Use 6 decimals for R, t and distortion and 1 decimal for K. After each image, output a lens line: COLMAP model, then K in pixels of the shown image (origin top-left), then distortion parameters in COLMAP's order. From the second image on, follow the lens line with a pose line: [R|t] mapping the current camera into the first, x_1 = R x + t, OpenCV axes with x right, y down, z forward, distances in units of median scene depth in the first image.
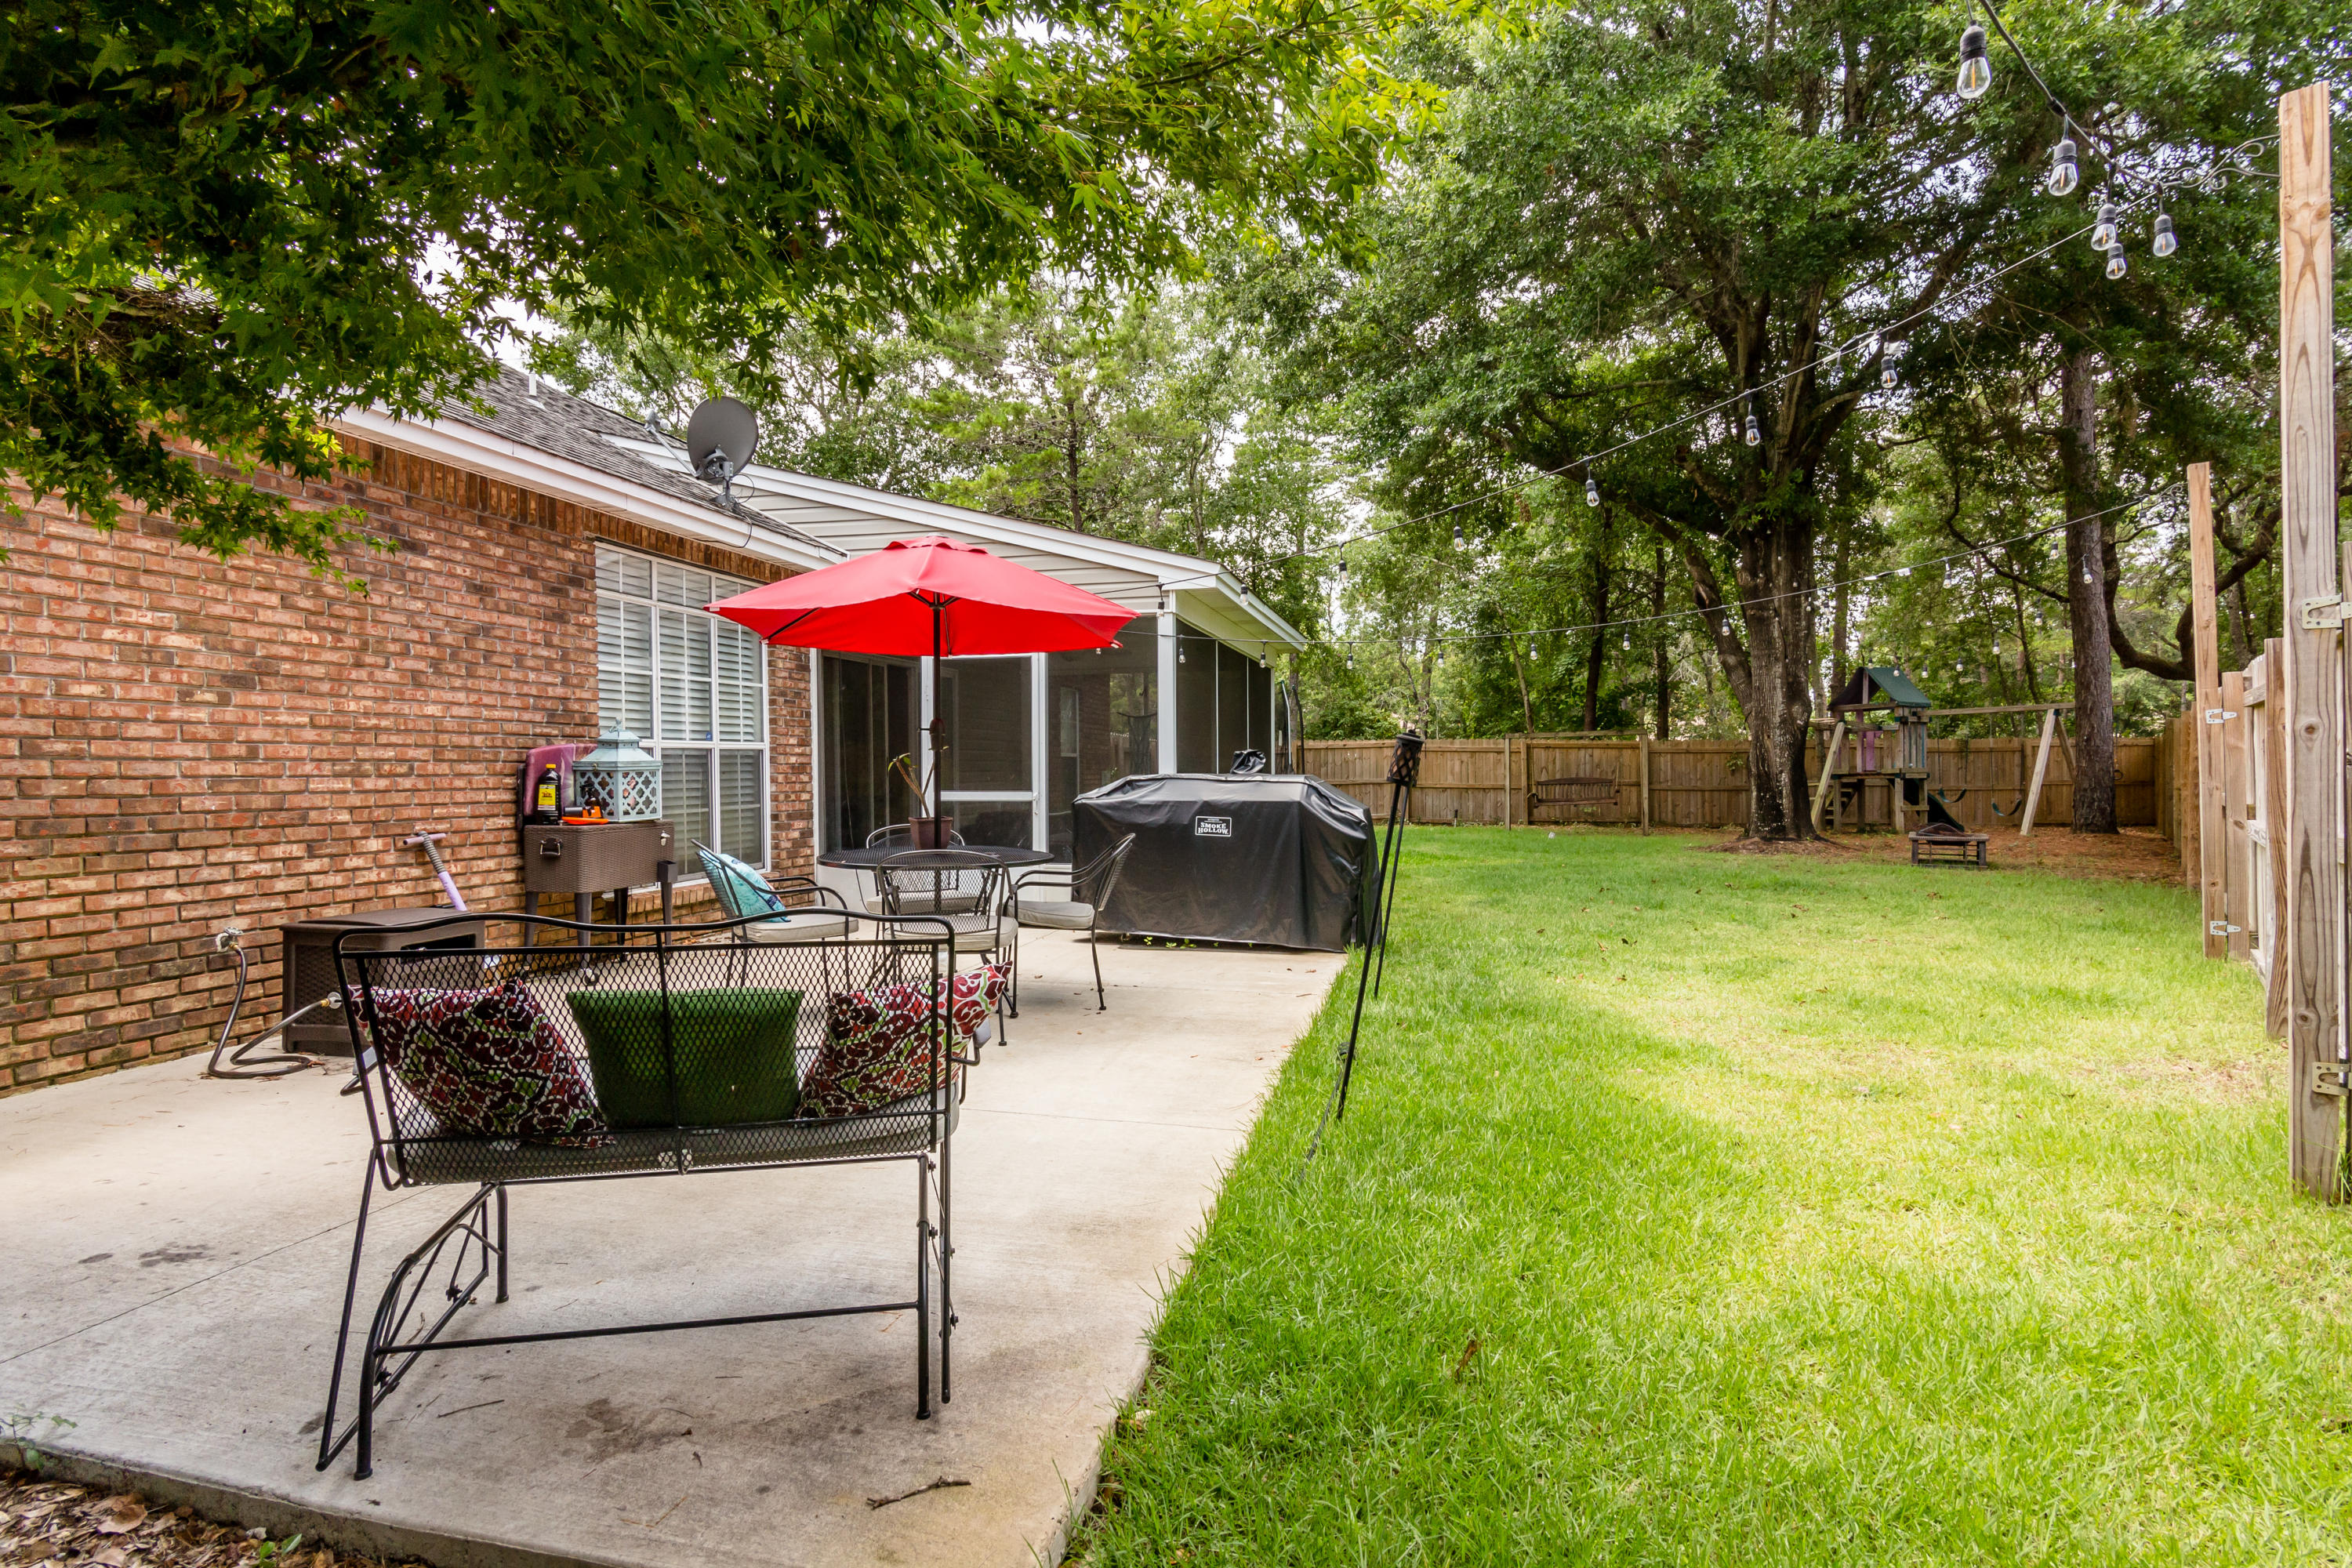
lens RADIAL K [[1125.8, 0, 1176.0], [0, 1125.8, 784.0], [0, 0, 1]] dist [0.000333, -0.000282]
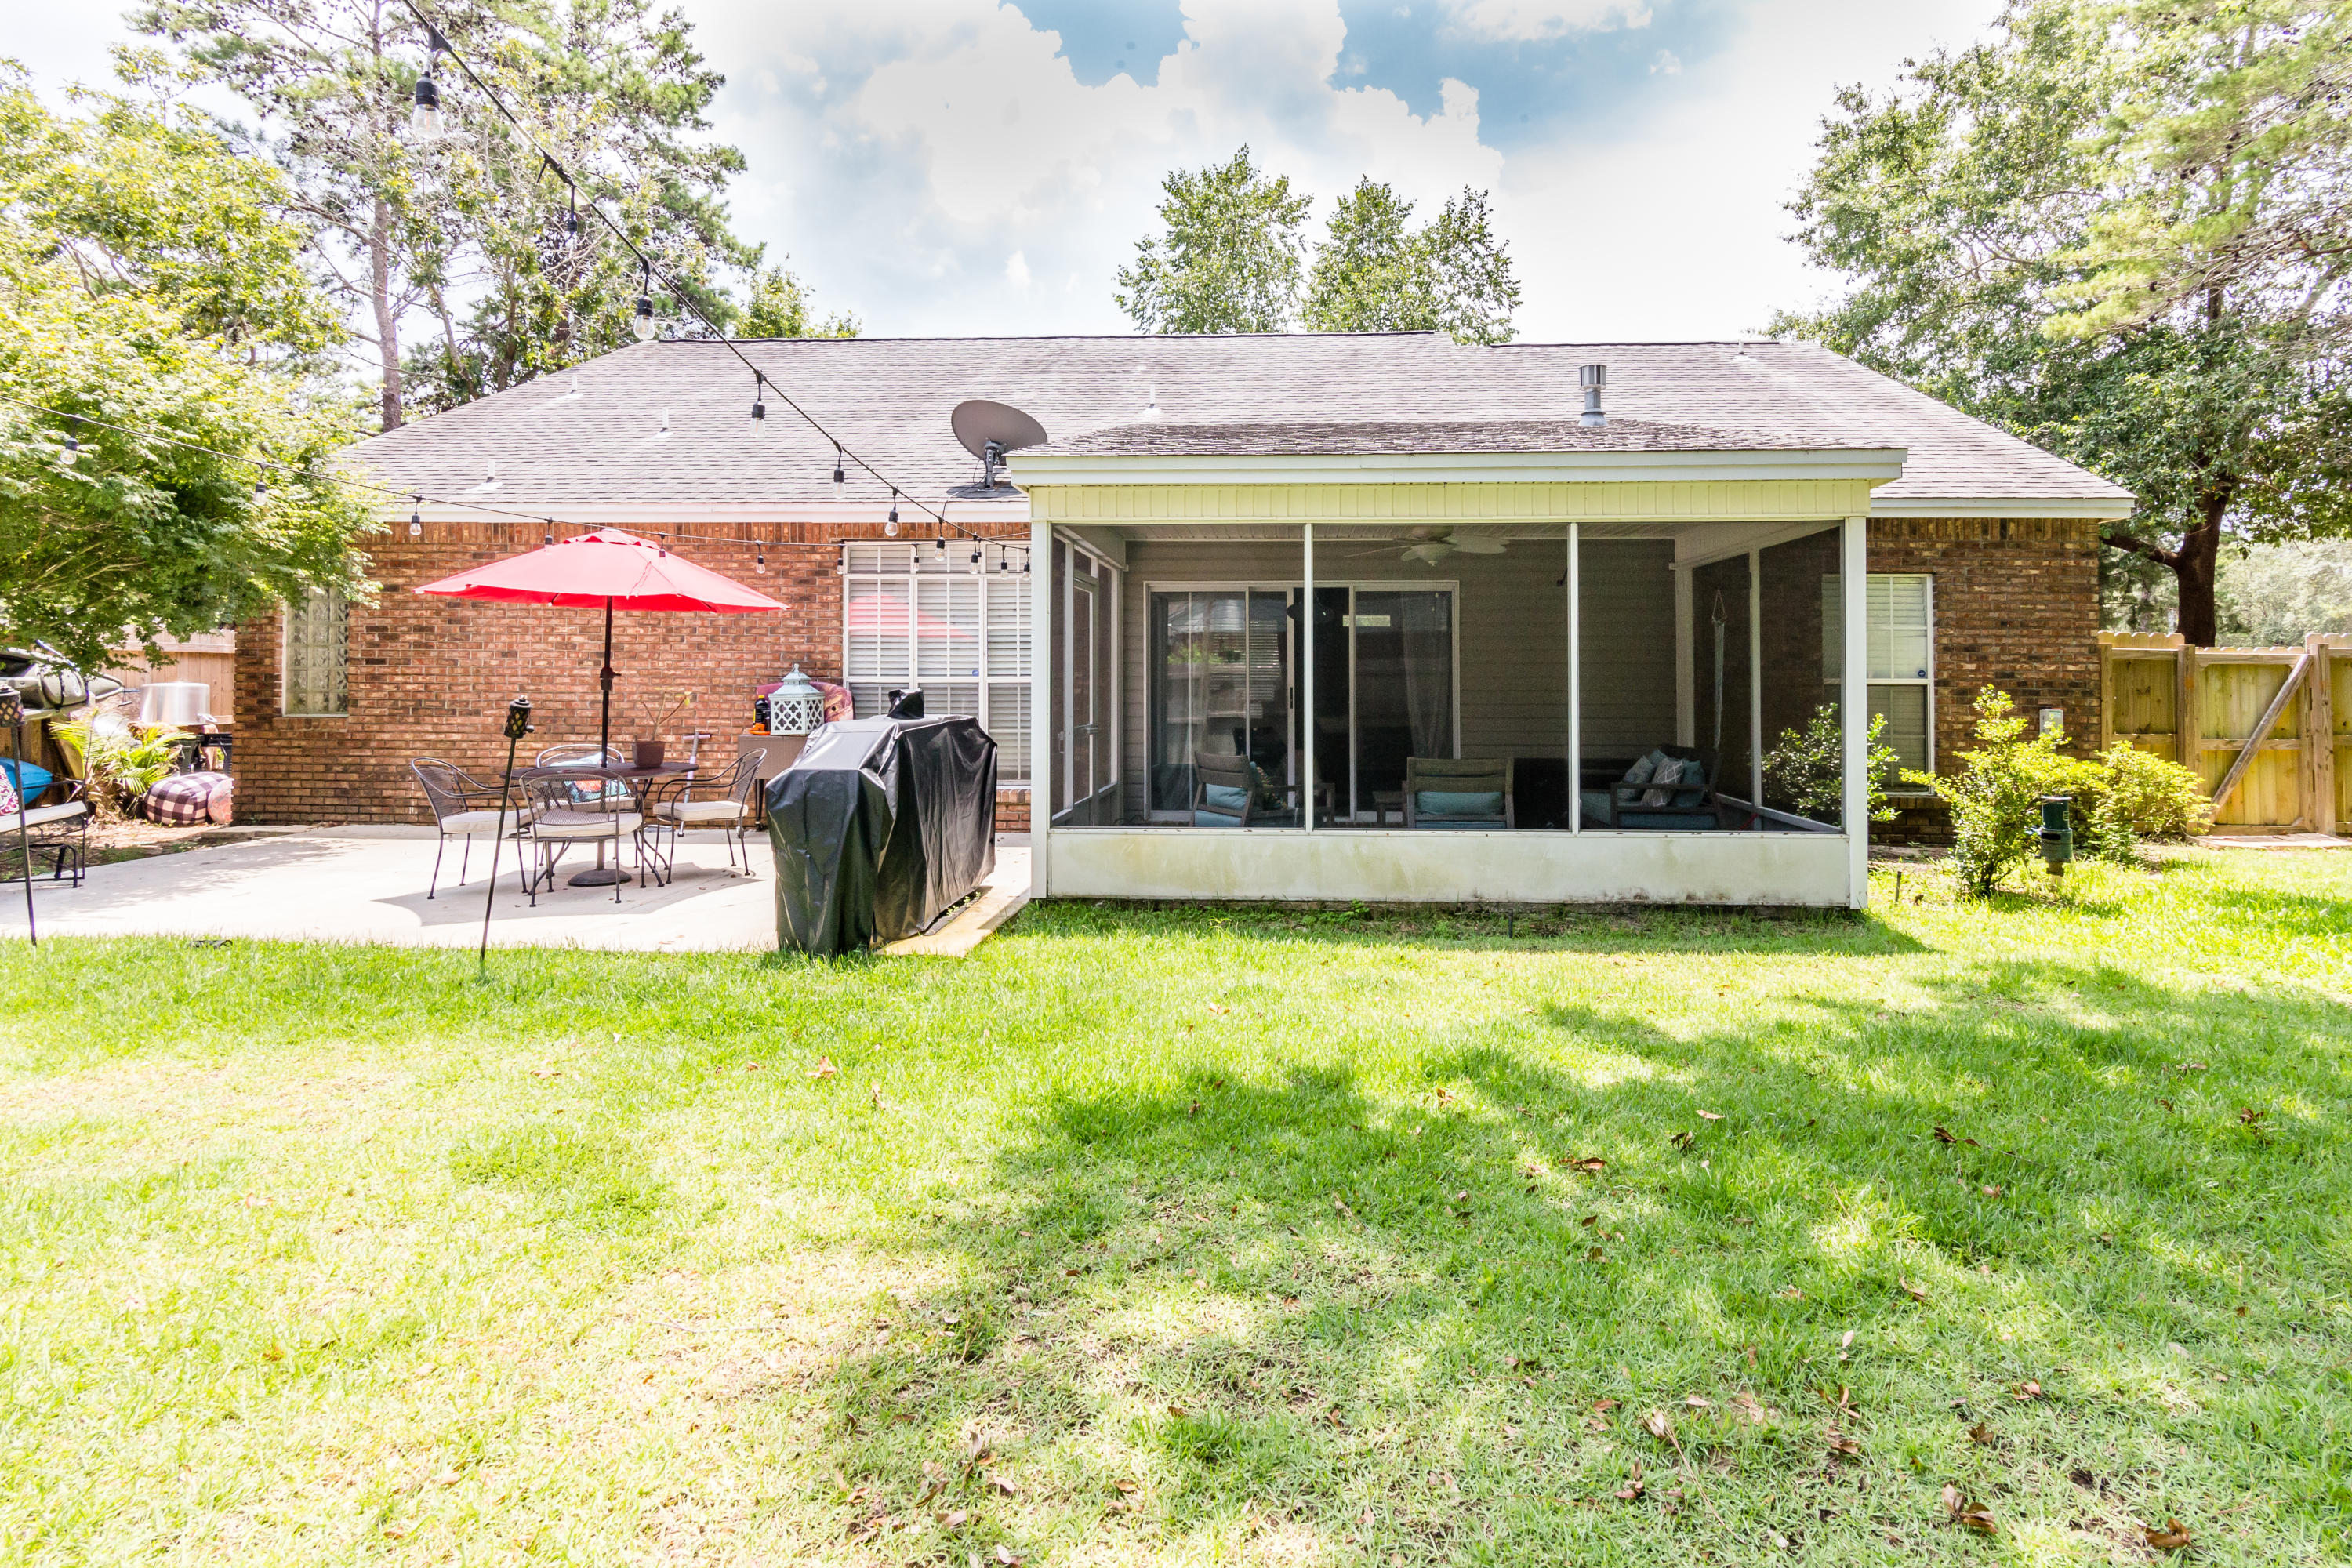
lens RADIAL K [[1171.8, 0, 1256.7], [0, 1171.8, 664.8], [0, 0, 1]] dist [0.003647, 0.000327]
pose [[0.204096, -0.008466, -0.978914, 0.478803], [-0.017831, 0.999765, -0.012364, -0.021084], [0.978788, 0.019979, 0.203897, 0.537788]]
